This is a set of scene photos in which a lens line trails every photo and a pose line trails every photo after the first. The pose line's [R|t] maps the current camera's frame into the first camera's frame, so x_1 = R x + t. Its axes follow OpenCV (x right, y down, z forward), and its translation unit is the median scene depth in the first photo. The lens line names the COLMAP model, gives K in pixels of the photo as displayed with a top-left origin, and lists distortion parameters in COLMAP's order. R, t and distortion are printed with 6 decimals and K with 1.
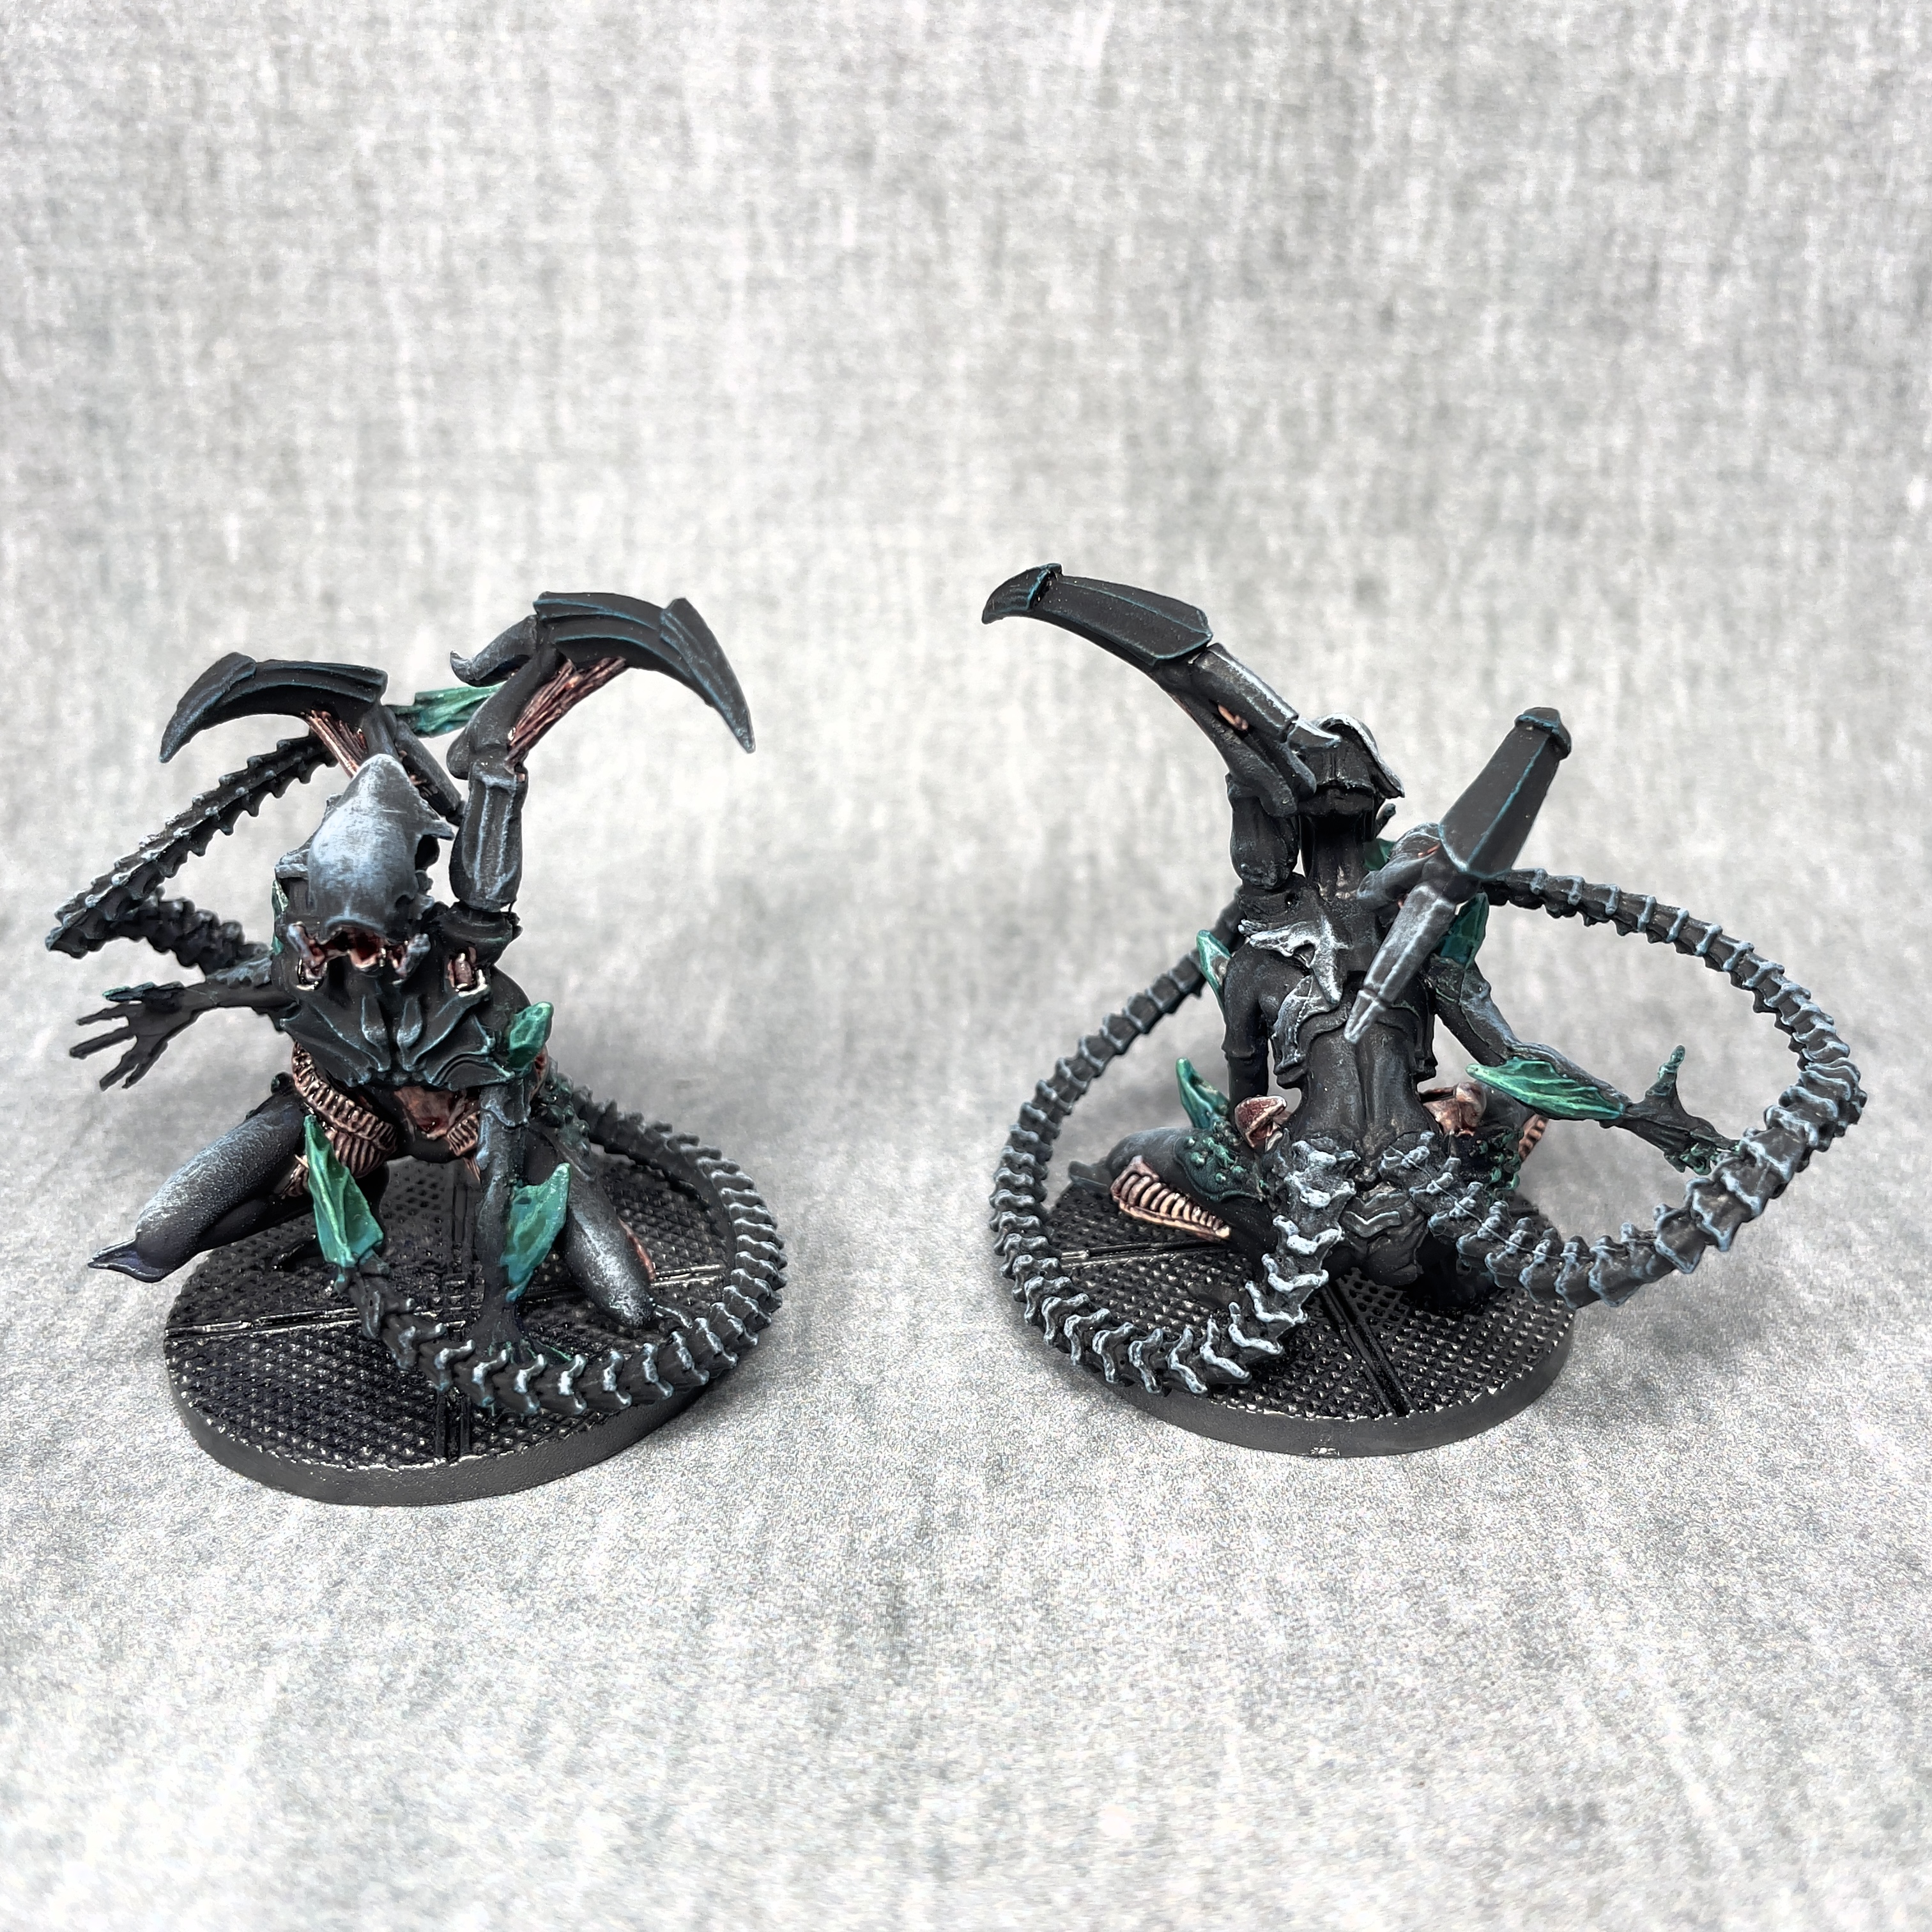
lens RADIAL K [[2078.4, 0, 1045.8], [0, 2078.4, 956.8], [0, 0, 1]] dist [0.041628, -0.112503]
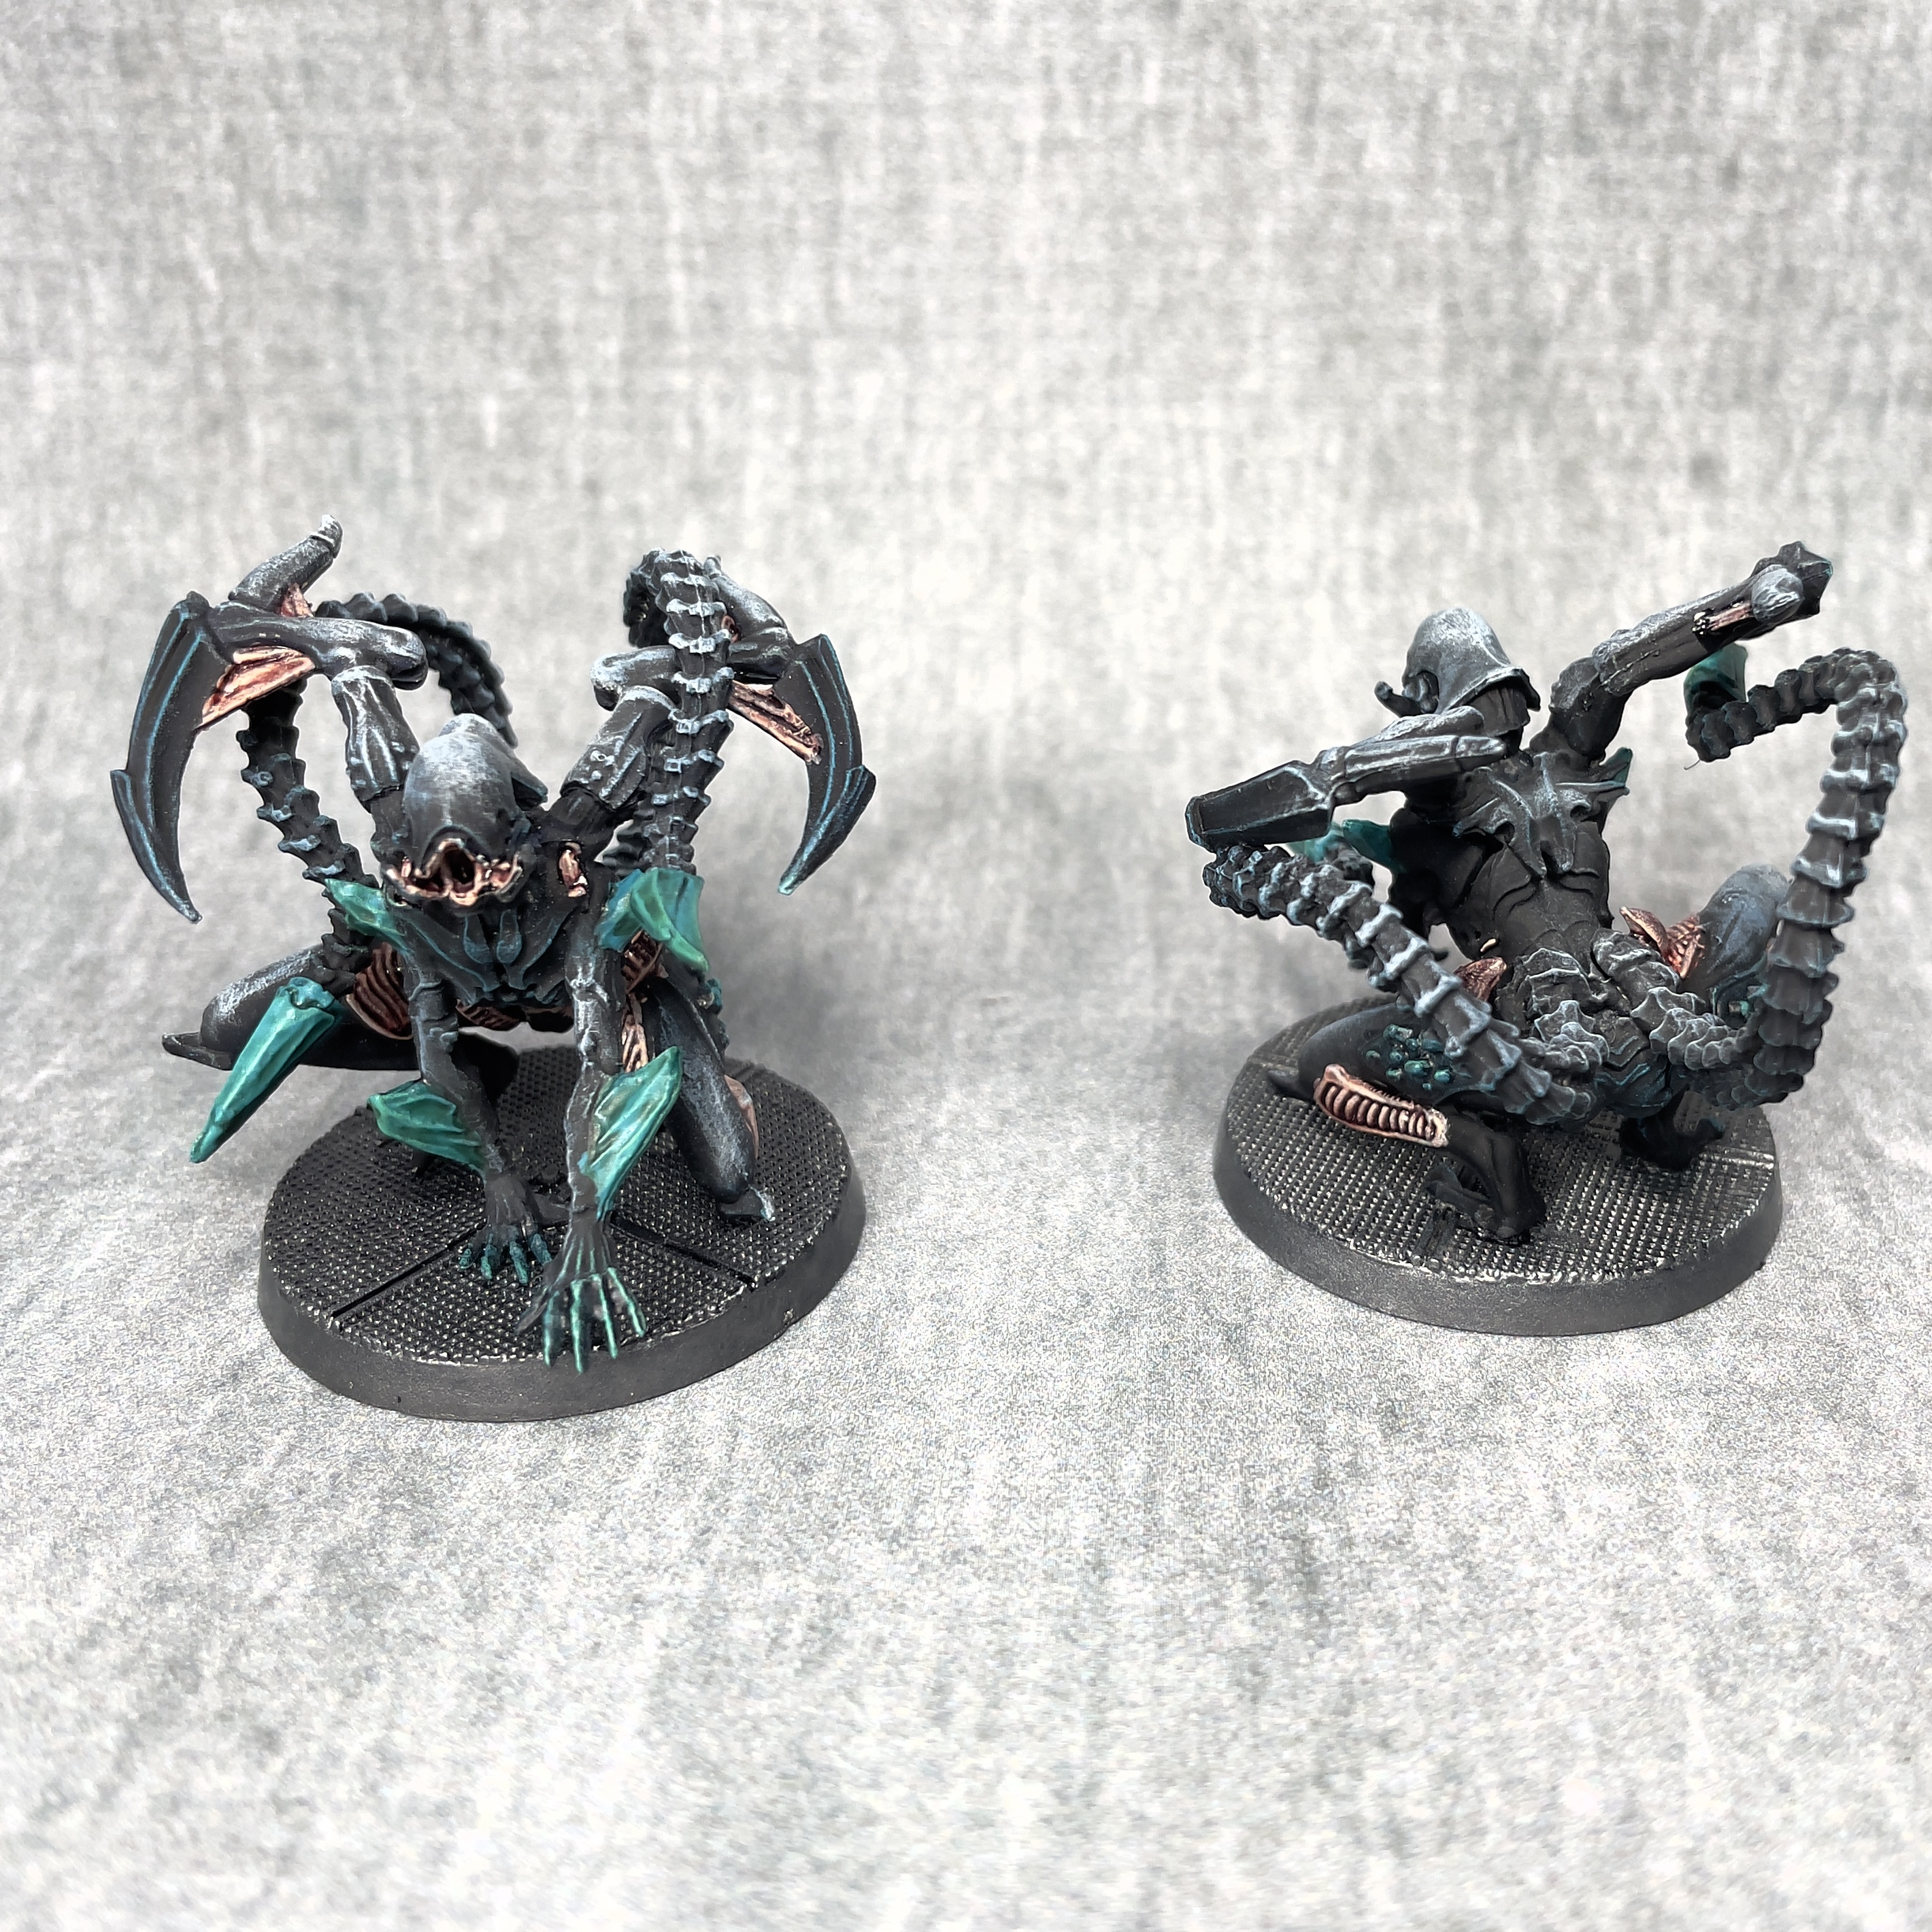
lens RADIAL K [[2212.8, 0, 1120.9], [0, 2212.8, 883.5], [0, 0, 1]] dist [0.044543, -0.120777]
pose [[0.999483, 0.000000, -0.032159, -0.078291], [0.000137, 0.999991, 0.004249, 0.003549], [0.032159, -0.004251, 0.999474, 0.007225]]
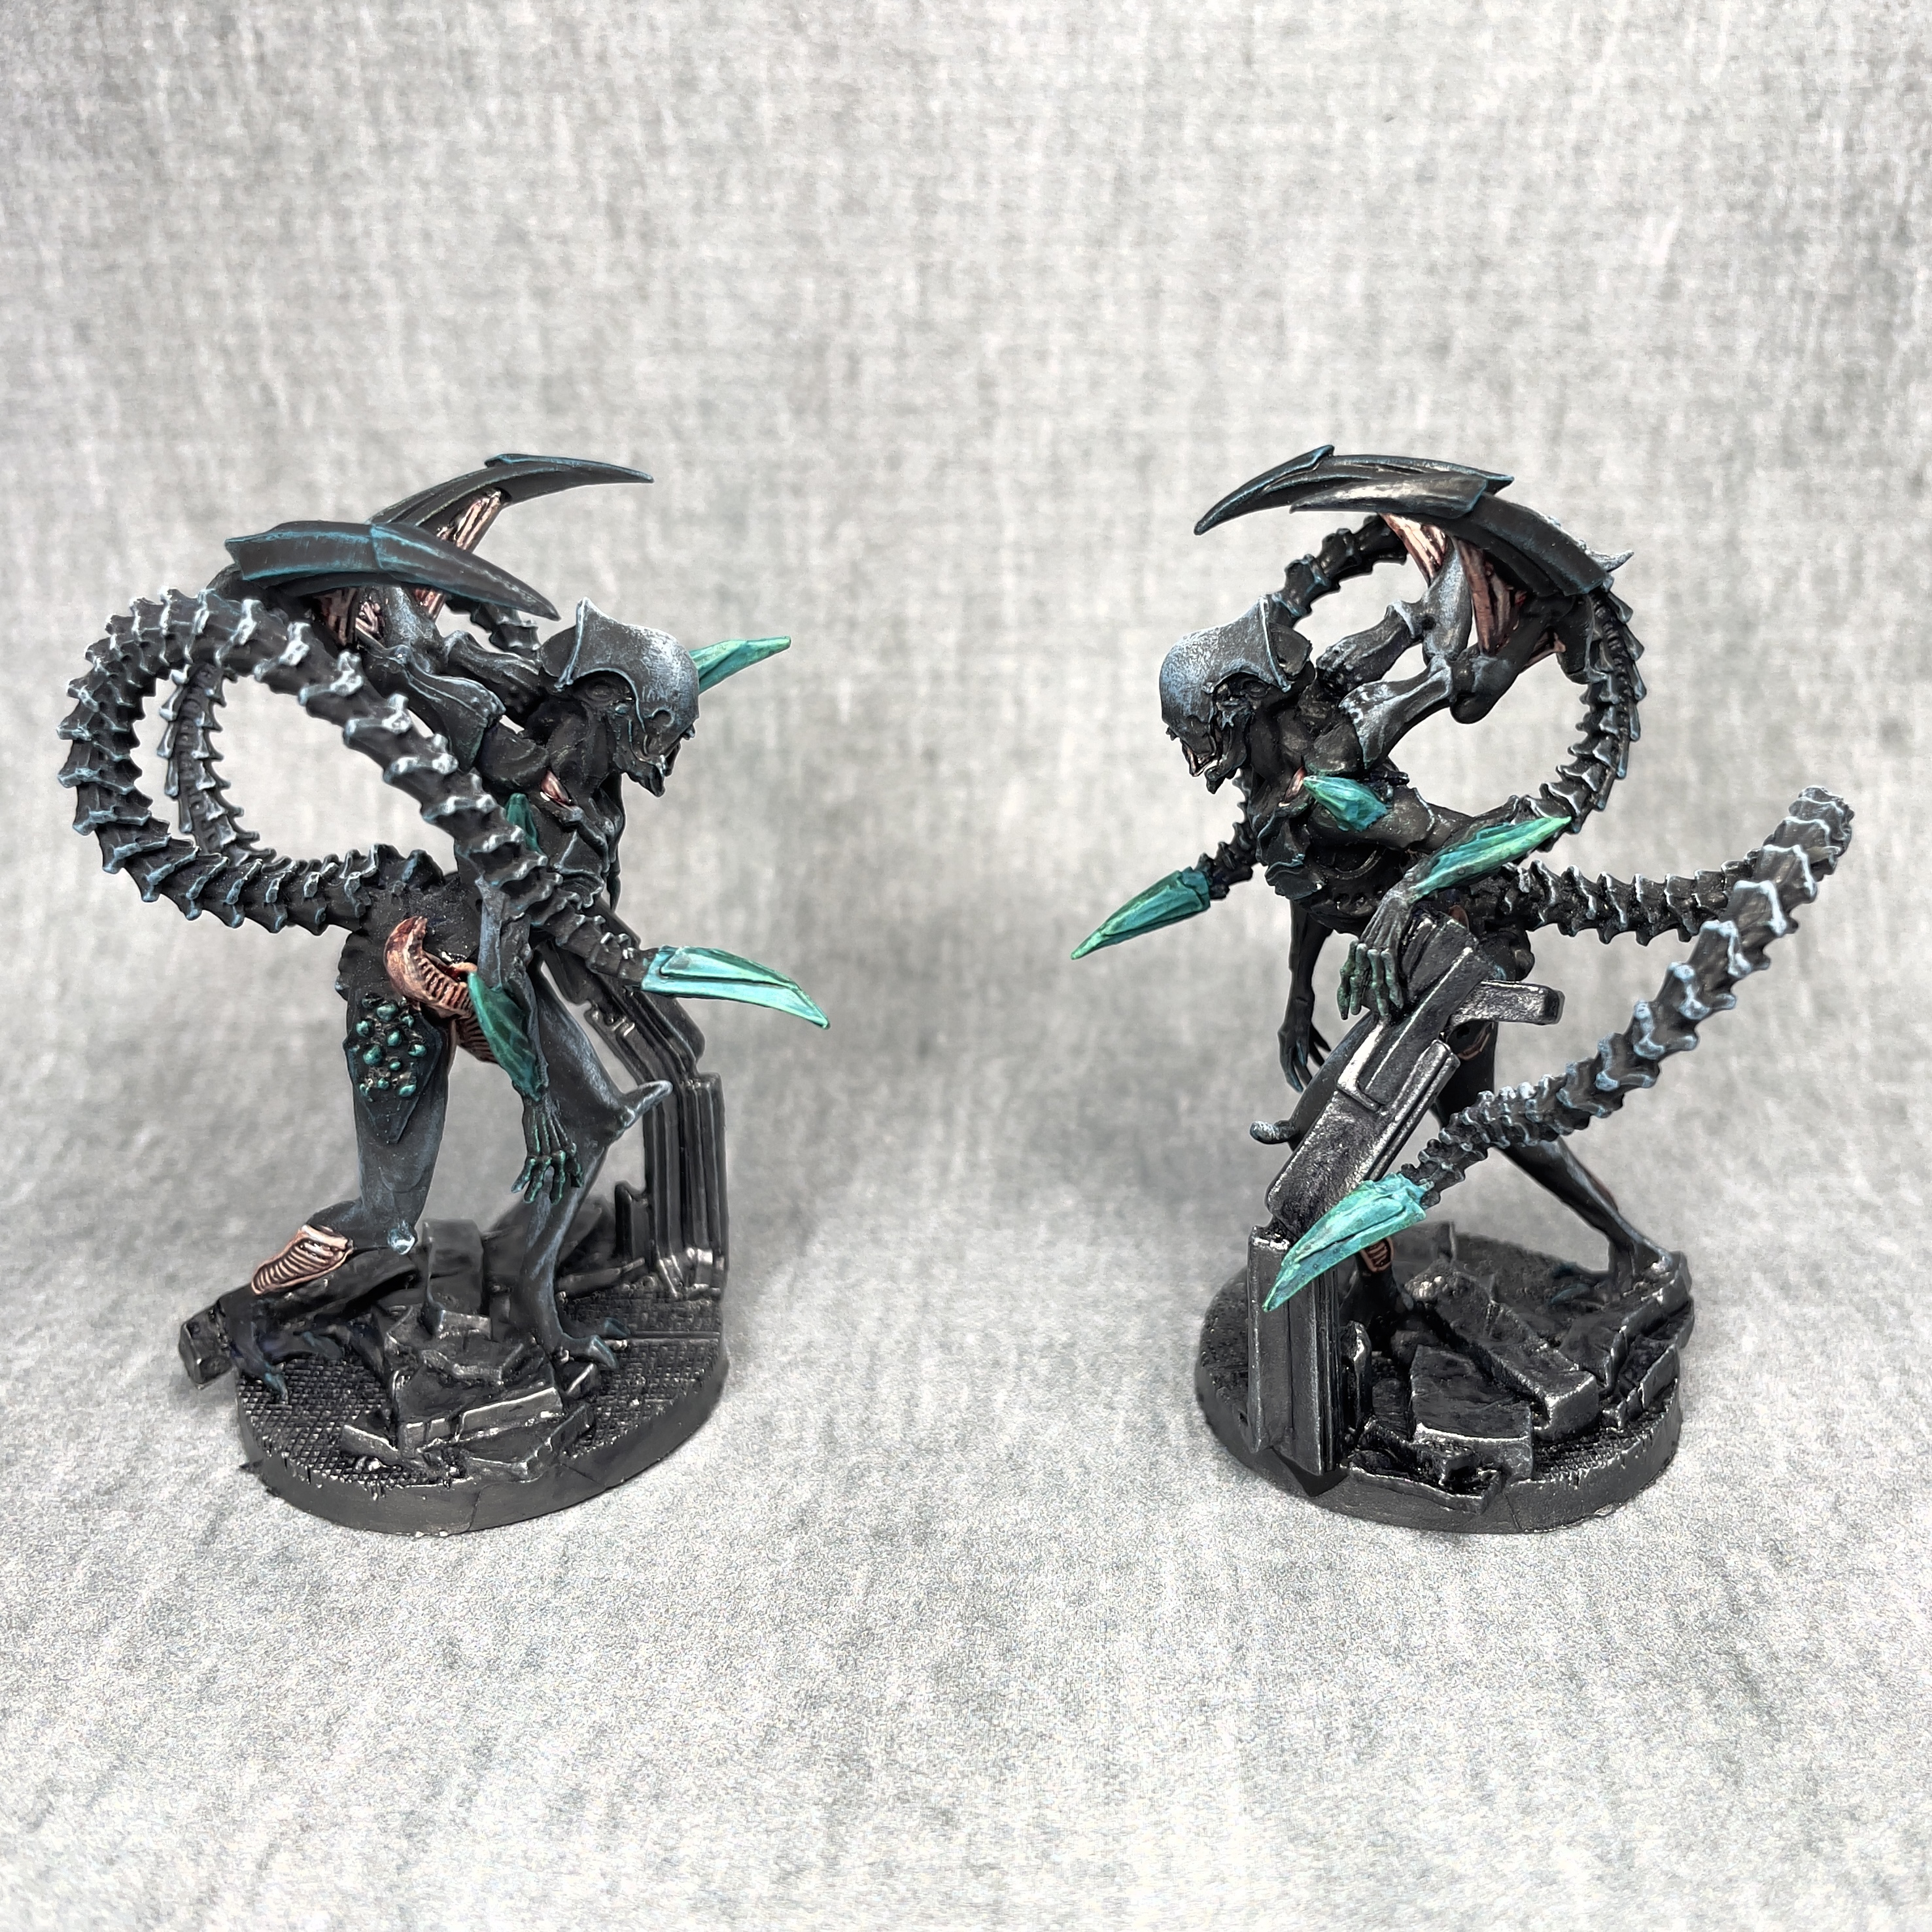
lens RADIAL K [[2119.0, 0, 1042.6], [0, 2119.0, 969.3], [0, 0, 1]] dist [0.046424, -0.110715]
pose [[0.999102, -0.007302, -0.041724, -0.255842], [0.005722, 0.999266, -0.037871, -0.017043], [0.041970, 0.037598, 0.998411, -0.114176]]
